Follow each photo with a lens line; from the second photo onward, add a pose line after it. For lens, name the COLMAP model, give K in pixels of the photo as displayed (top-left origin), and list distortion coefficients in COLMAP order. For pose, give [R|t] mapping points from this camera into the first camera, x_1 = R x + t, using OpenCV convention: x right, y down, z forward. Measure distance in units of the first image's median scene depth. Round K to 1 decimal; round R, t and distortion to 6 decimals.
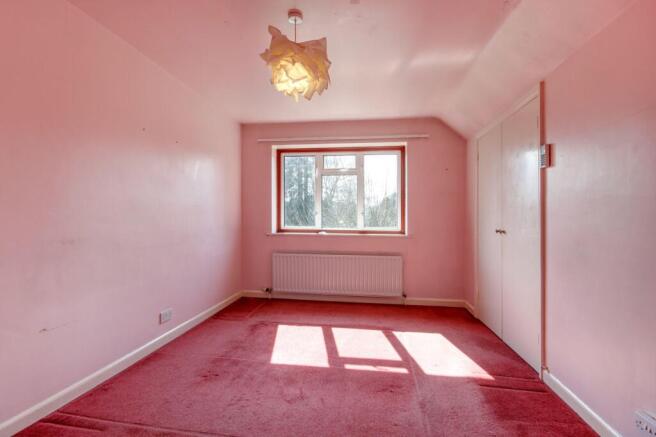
lens RADIAL K [[303.1, 0, 328.0], [0, 303.1, 218.5], [0, 0, 1]] dist [-0.018431, -0.000227]
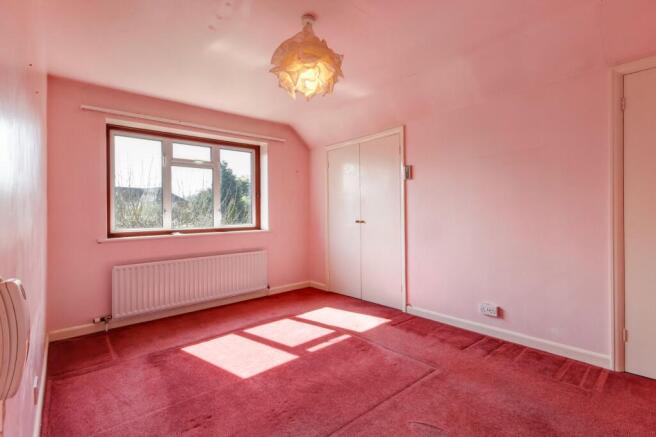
lens RADIAL K [[307.1, 0, 328.6], [0, 307.1, 212.4], [0, 0, 1]] dist [-0.000527, -0.000404]
pose [[0.650536, -0.016405, 0.759298, -0.457534], [0.025450, 0.999676, -0.000206, -0.001771], [-0.759049, 0.019458, 0.650743, 0.141480]]
